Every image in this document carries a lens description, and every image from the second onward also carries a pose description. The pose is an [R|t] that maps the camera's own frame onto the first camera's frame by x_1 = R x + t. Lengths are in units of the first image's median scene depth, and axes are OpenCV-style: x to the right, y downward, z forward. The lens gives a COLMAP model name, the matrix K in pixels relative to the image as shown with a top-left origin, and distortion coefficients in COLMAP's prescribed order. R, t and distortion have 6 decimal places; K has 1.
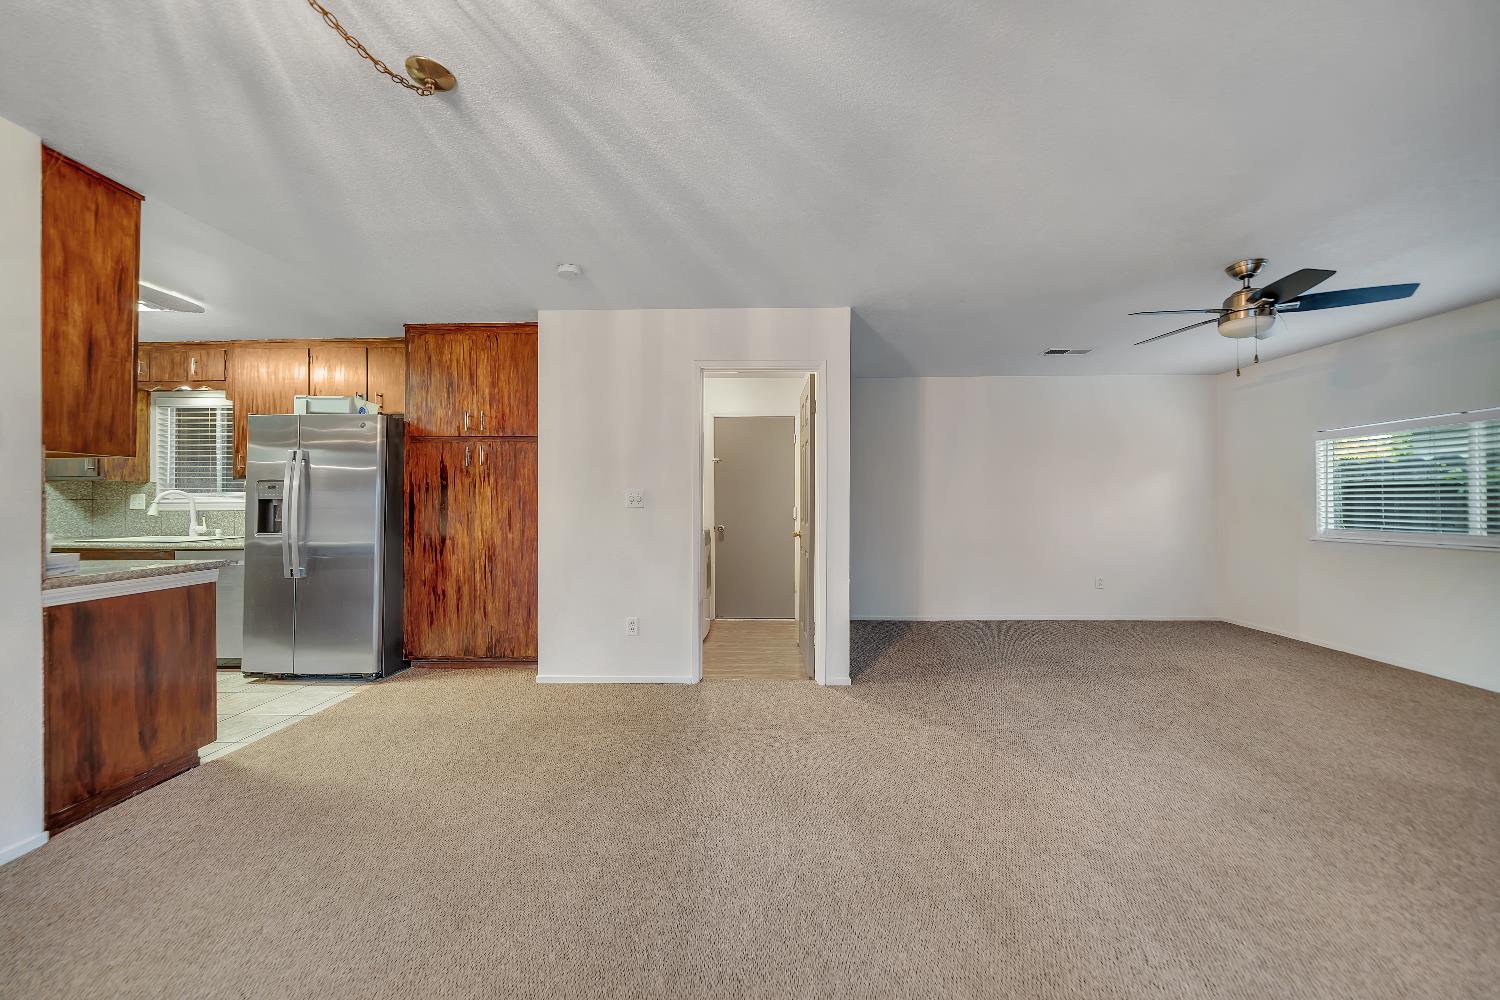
lens RADIAL K [[518.3, 0, 754.7], [0, 518.3, 502.6], [0, 0, 1]] dist [-0.006682, 0.000574]
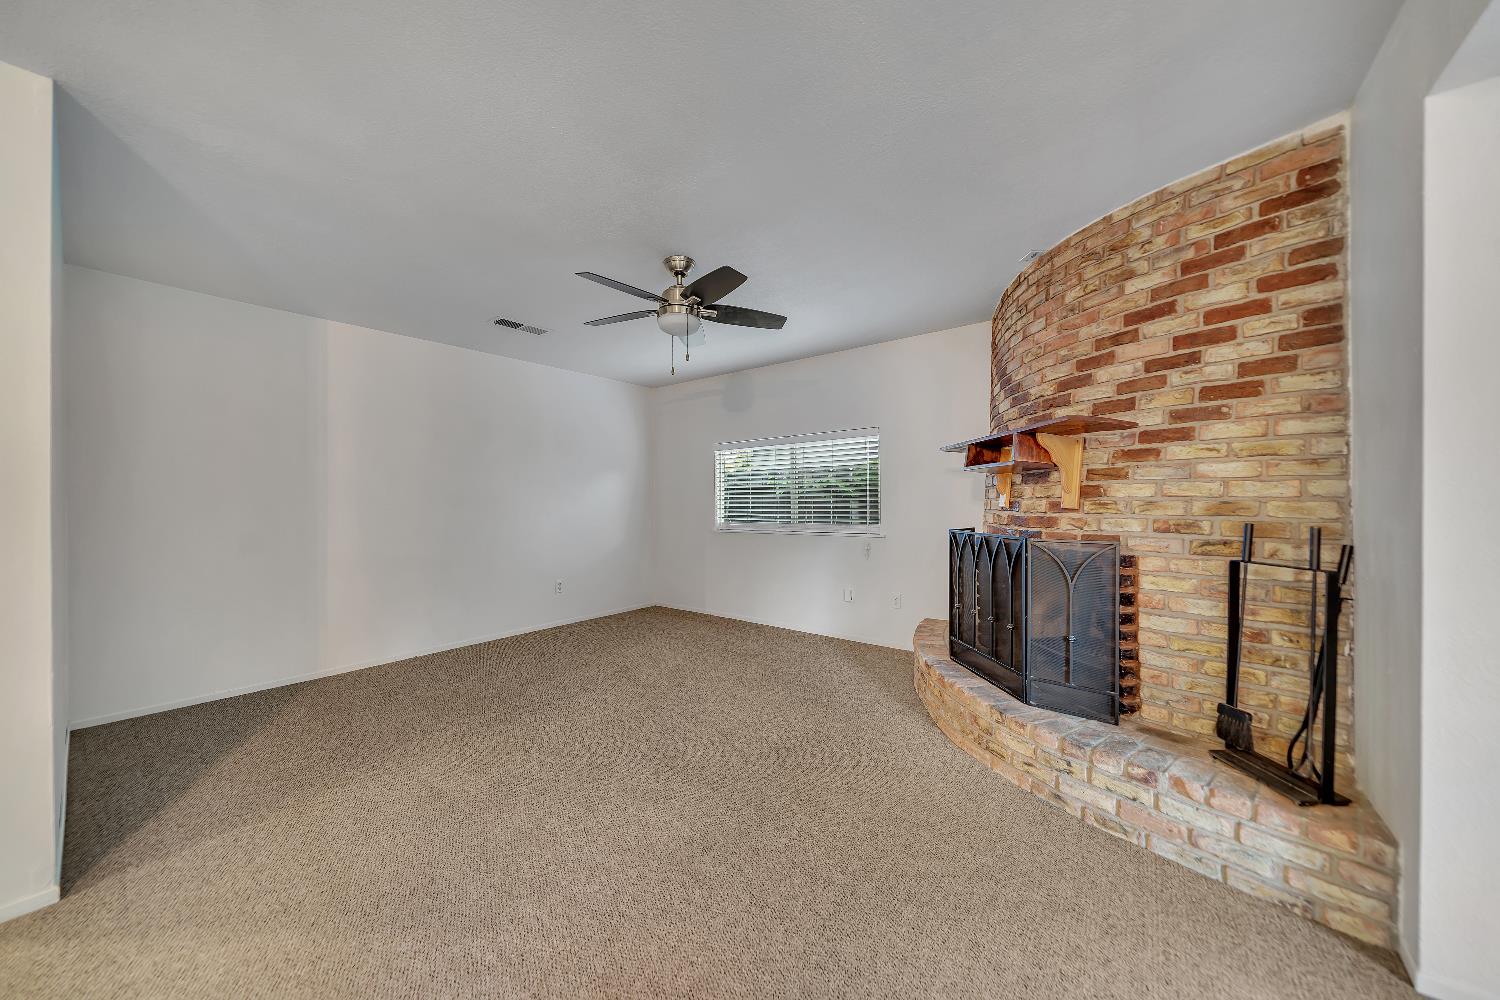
lens RADIAL K [[518.3, 0, 750.7], [0, 518.3, 503.3], [0, 0, 1]] dist [-0.006682, 0.000574]
pose [[0.600908, -0.005392, 0.799300, 0.237325], [0.002952, 0.999985, 0.004526, -0.001007], [-0.799313, -0.000360, 0.600915, 0.289830]]
